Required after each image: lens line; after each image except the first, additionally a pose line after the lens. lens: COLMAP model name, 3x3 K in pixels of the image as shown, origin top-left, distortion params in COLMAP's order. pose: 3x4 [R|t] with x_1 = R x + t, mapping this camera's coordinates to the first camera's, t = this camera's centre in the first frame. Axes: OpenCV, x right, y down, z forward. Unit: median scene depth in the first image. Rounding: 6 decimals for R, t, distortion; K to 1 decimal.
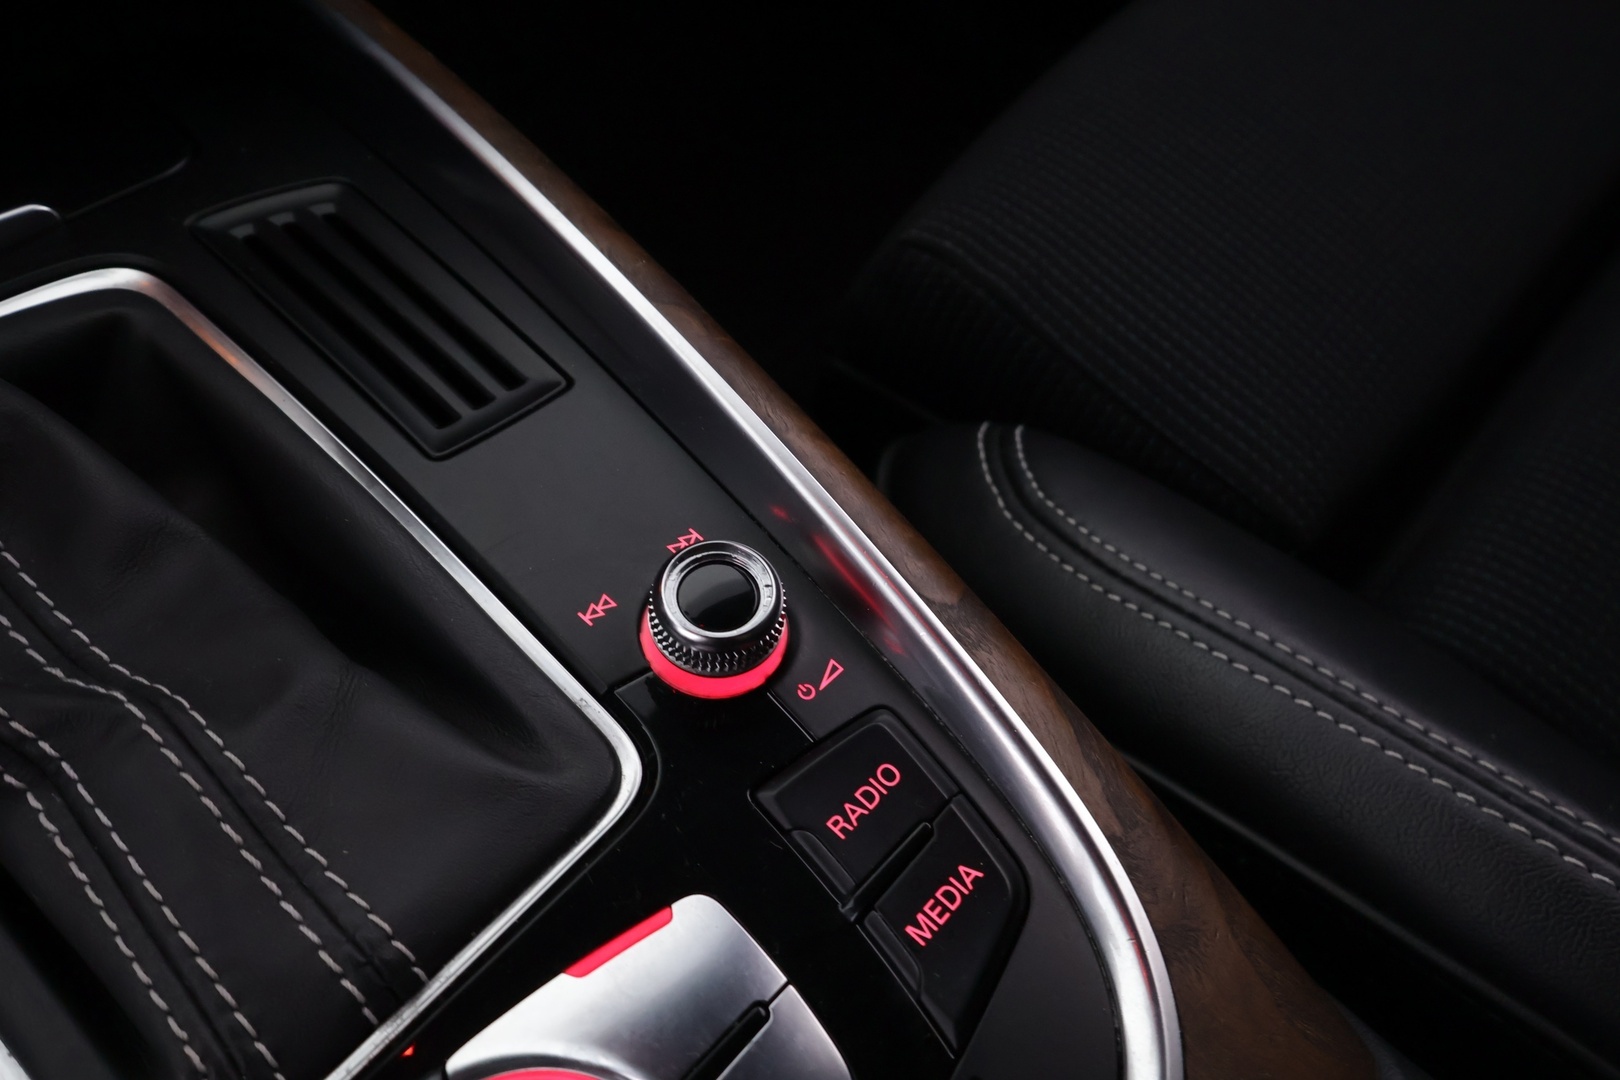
lens RADIAL K [[1259.3, 0, 810.0], [0, 1259.3, 540.0], [0, 0, 1]] dist [0.002292, 0.006804]
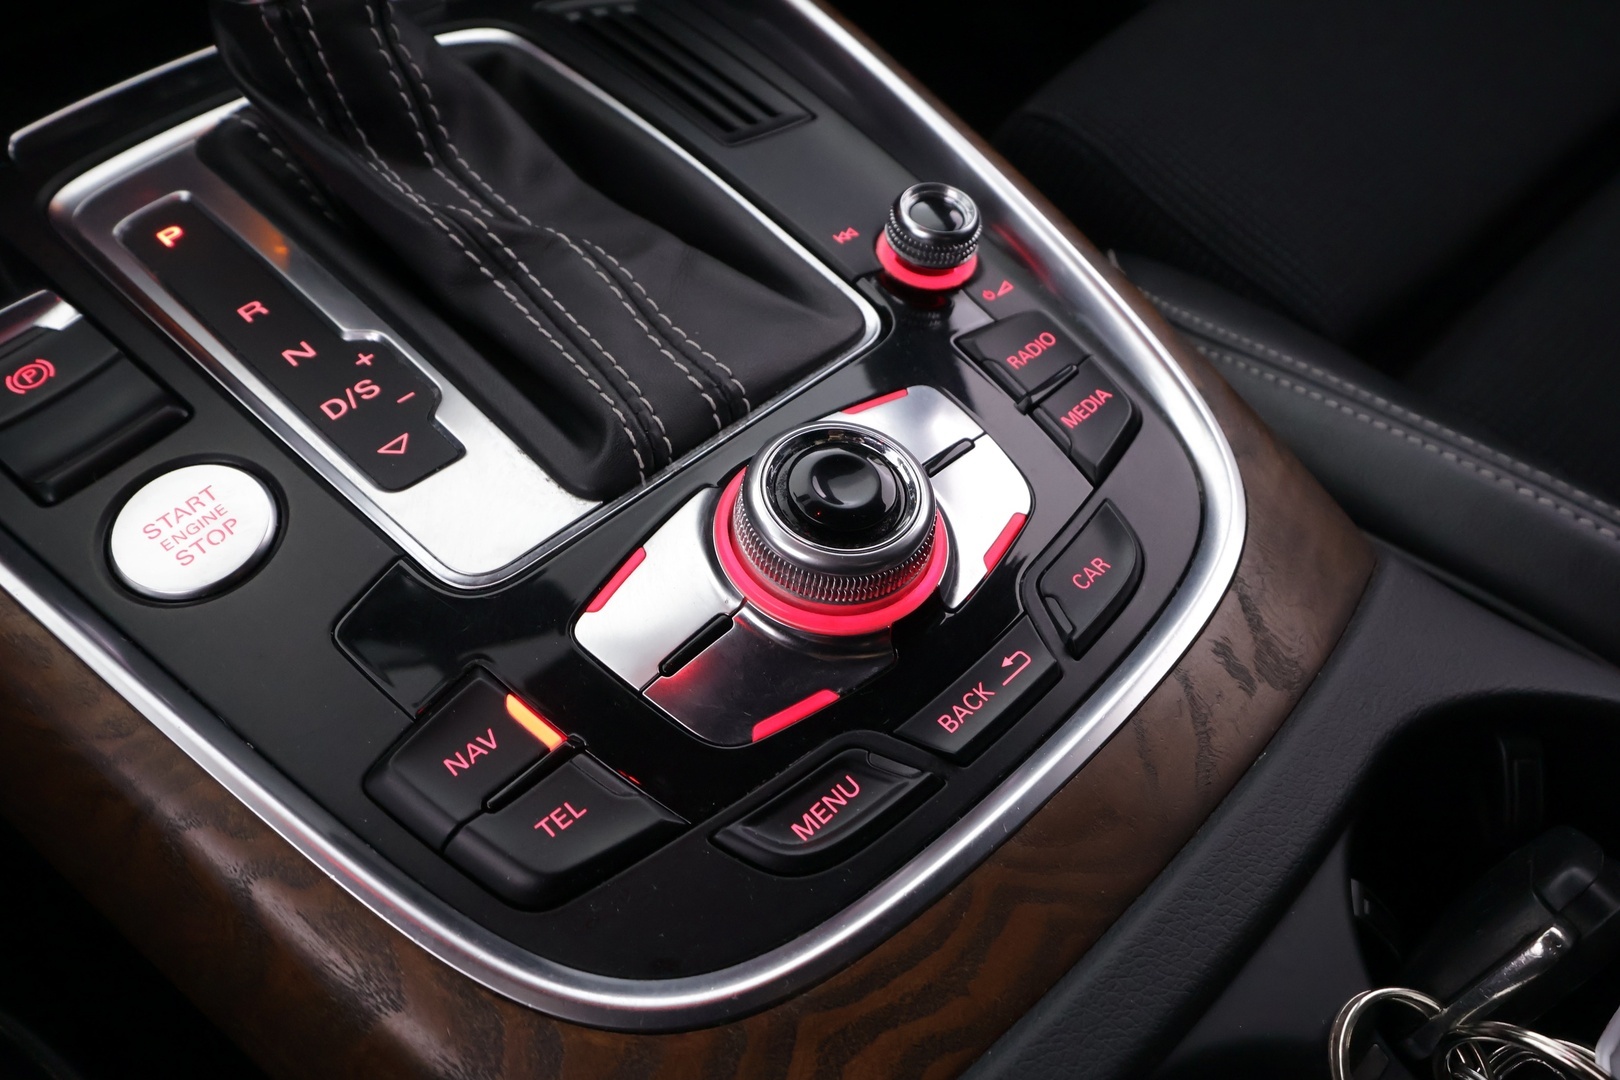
lens RADIAL K [[1259.3, 0, 810.0], [0, 1259.3, 540.0], [0, 0, 1]] dist [0.002292, 0.006804]
pose [[0.998075, 0.059843, -0.016293, -0.174797], [-0.060804, 0.995908, -0.066856, 0.532133], [0.012226, 0.067718, 0.997630, -0.447786]]
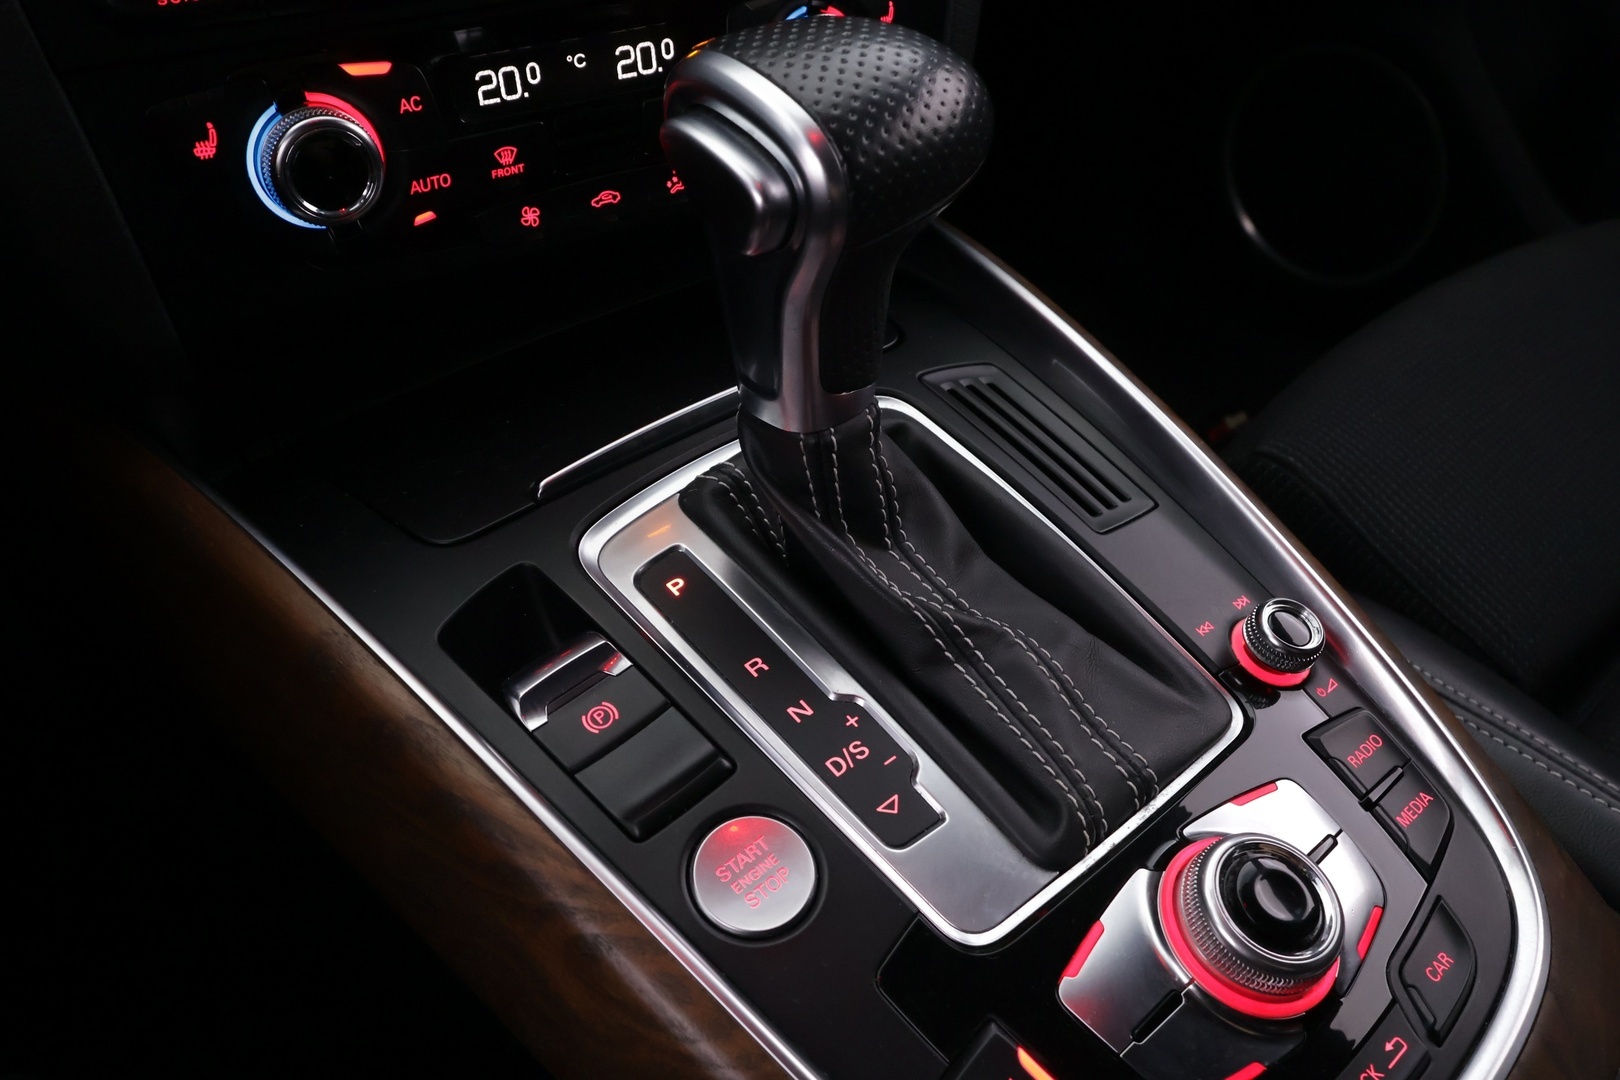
lens RADIAL K [[1259.3, 0, 810.0], [0, 1259.3, 540.0], [0, 0, 1]] dist [0.002292, 0.006804]
pose [[0.987183, 0.159288, -0.009869, -0.762038], [-0.159051, 0.976847, -0.143084, 0.291616], [-0.013151, 0.142820, 0.989661, -0.812125]]
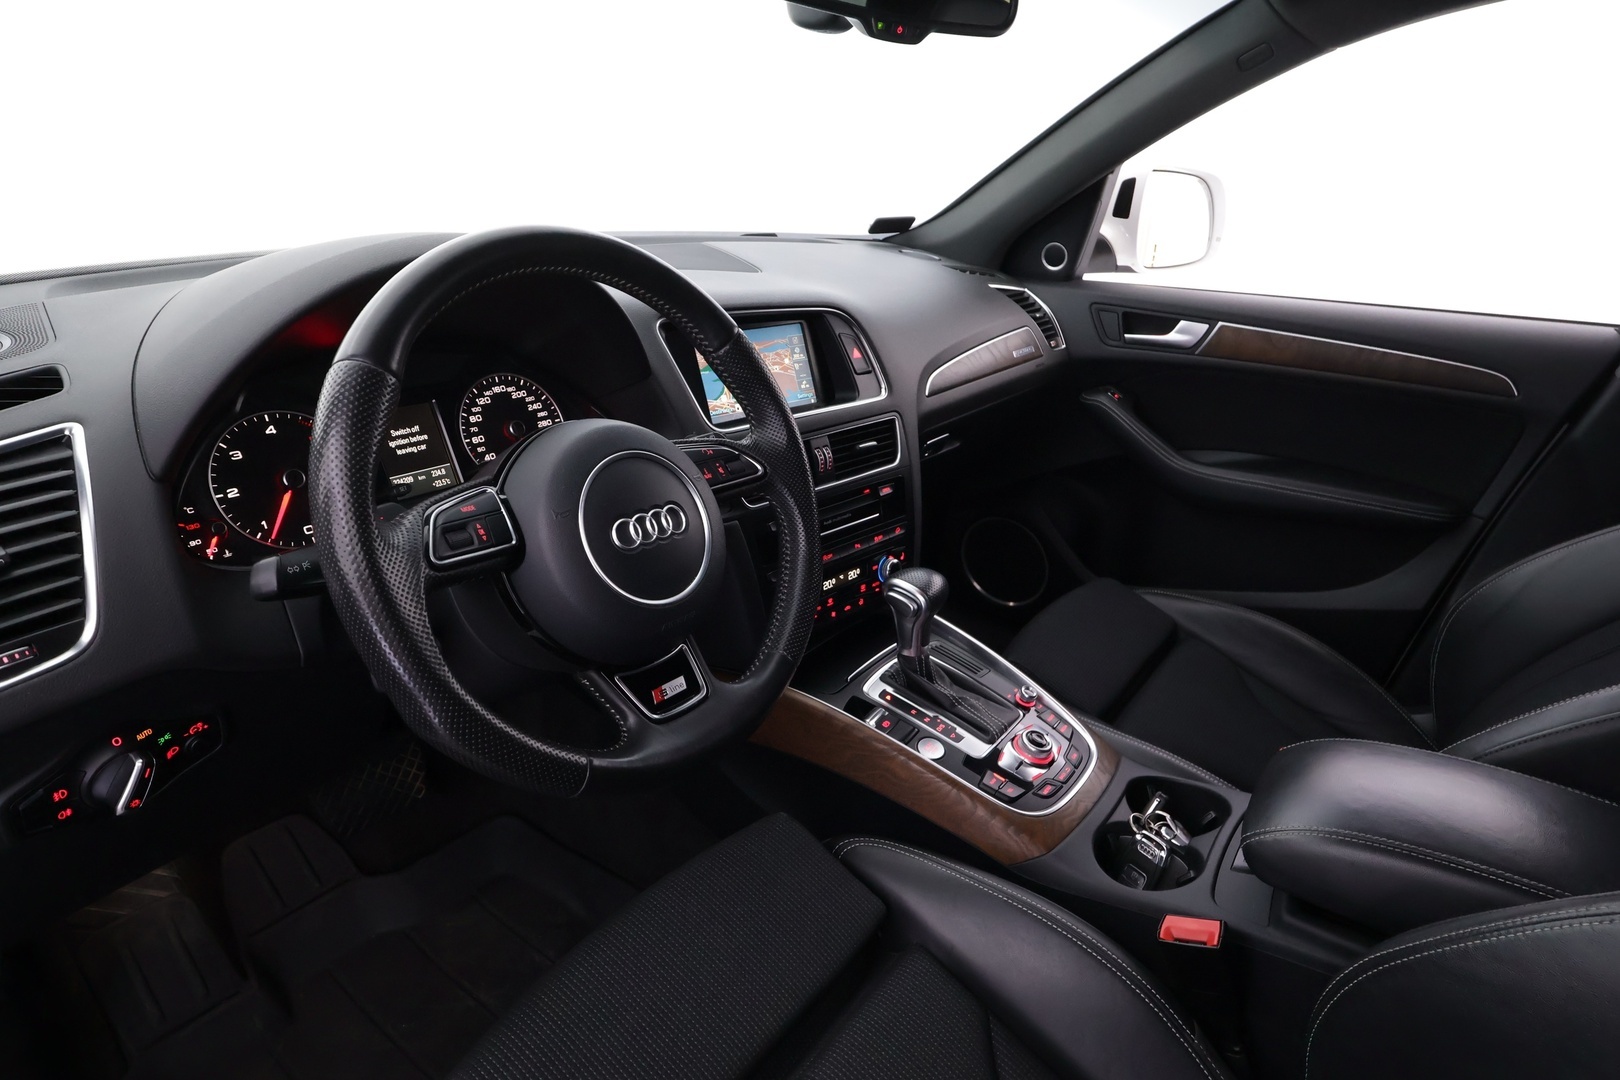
lens RADIAL K [[886.1, 0, 810.0], [0, 886.1, 540.0], [0, 0, 1]] dist [-0.006552, -0.001216]
pose [[0.990827, 0.066019, 0.117917, -2.090086], [-0.007547, 0.898223, -0.439475, 1.593439], [-0.134929, 0.434553, 0.890482, -4.020043]]
